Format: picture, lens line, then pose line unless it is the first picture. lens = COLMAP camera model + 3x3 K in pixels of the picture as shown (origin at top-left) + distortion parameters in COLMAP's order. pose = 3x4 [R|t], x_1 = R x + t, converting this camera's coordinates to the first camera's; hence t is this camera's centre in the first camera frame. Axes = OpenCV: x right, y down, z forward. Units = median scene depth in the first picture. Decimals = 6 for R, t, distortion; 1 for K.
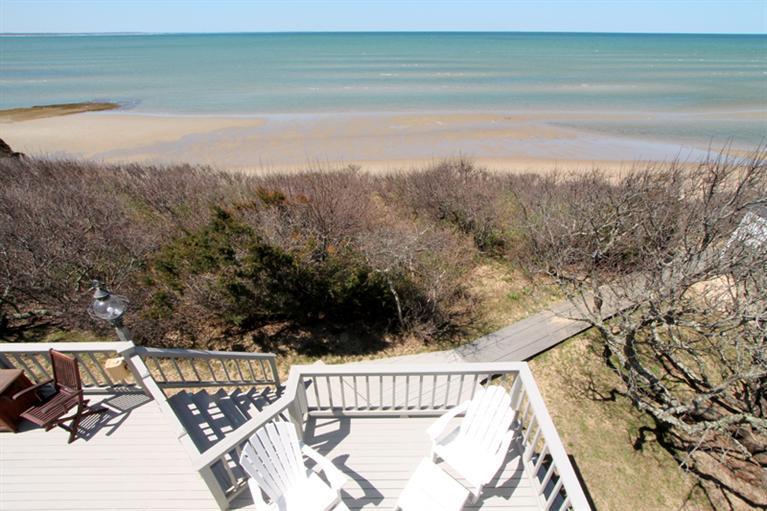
lens RADIAL K [[360.9, 0, 383.5], [0, 360.9, 255.5], [0, 0, 1]] dist [-0.002716, -0.000412]
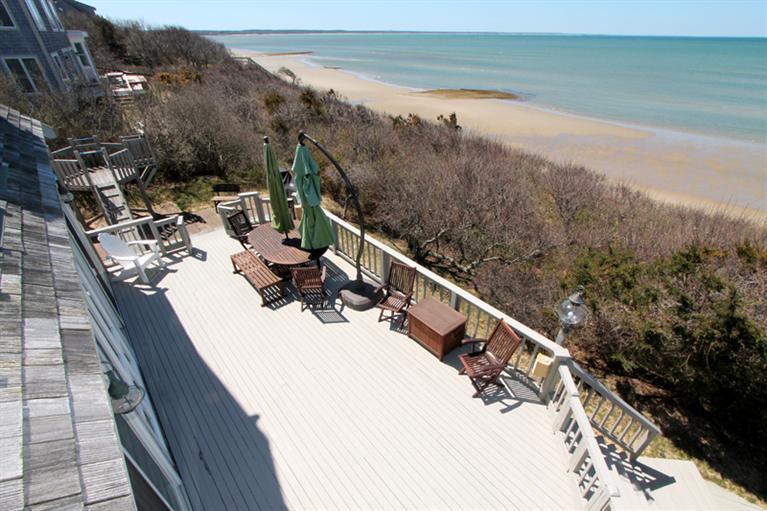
lens RADIAL K [[355.0, 0, 404.5], [0, 355.0, 254.4], [0, 0, 1]] dist [-0.001296, 0.000116]
pose [[0.677029, 0.403412, -0.615541, -0.311370], [-0.401945, 0.903309, 0.149912, 0.022244], [0.616500, 0.145919, 0.773716, -0.034981]]
